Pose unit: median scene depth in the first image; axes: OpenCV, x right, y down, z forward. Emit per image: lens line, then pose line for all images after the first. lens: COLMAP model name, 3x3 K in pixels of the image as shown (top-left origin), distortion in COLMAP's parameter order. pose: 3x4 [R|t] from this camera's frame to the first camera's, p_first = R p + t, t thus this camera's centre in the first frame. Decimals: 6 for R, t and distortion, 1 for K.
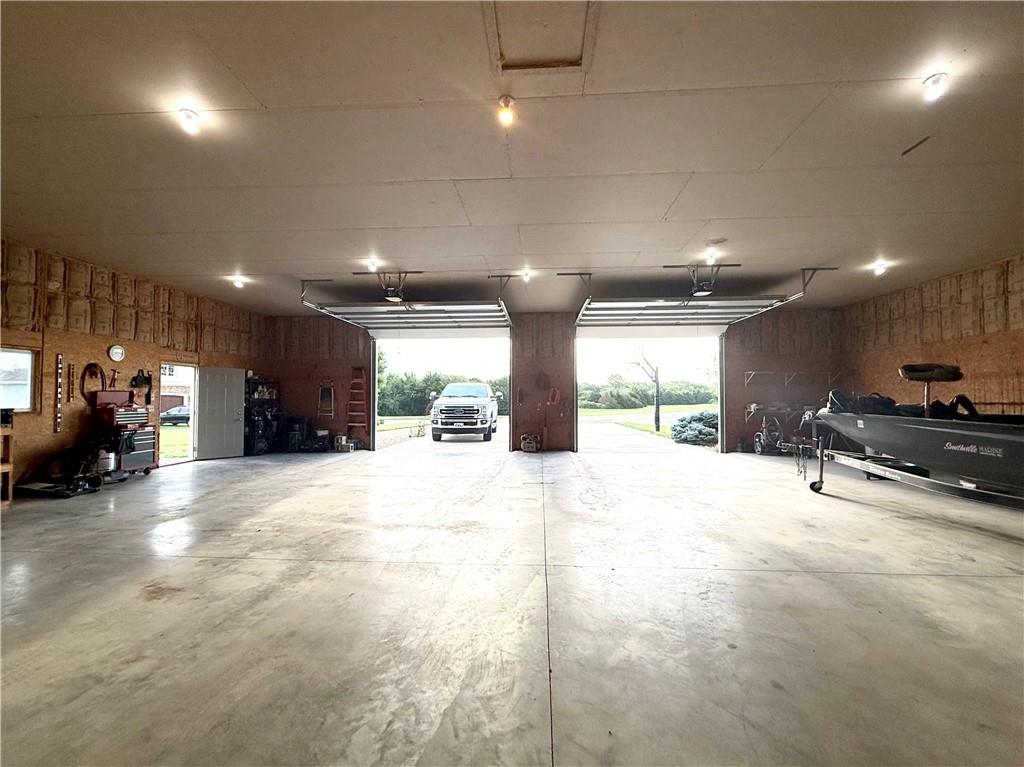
lens RADIAL K [[442.0, 0, 503.2], [0, 442.0, 395.6], [0, 0, 1]] dist [-0.006427, 0.001233]
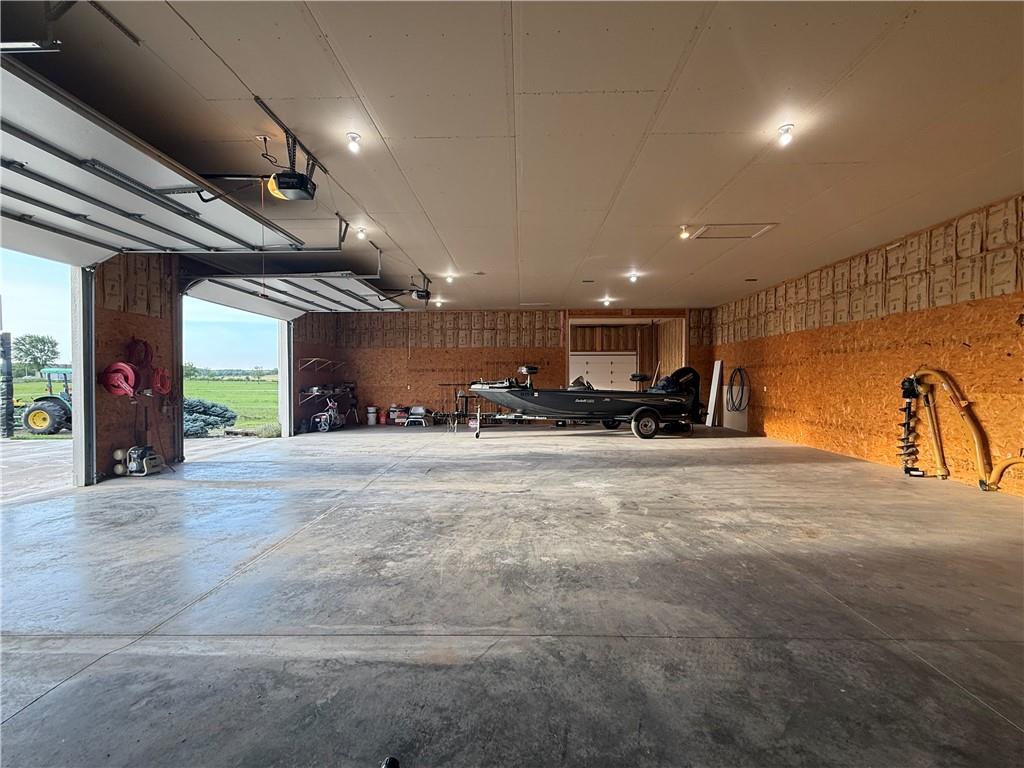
lens RADIAL K [[462.1, 0, 518.3], [0, 462.1, 388.4], [0, 0, 1]] dist [-0.001568, 0.001316]
pose [[-0.074040, -0.013740, 0.997161, -0.763551], [-0.001894, 0.999905, 0.013637, 0.004266], [-0.997253, -0.000879, -0.074059, 0.724265]]
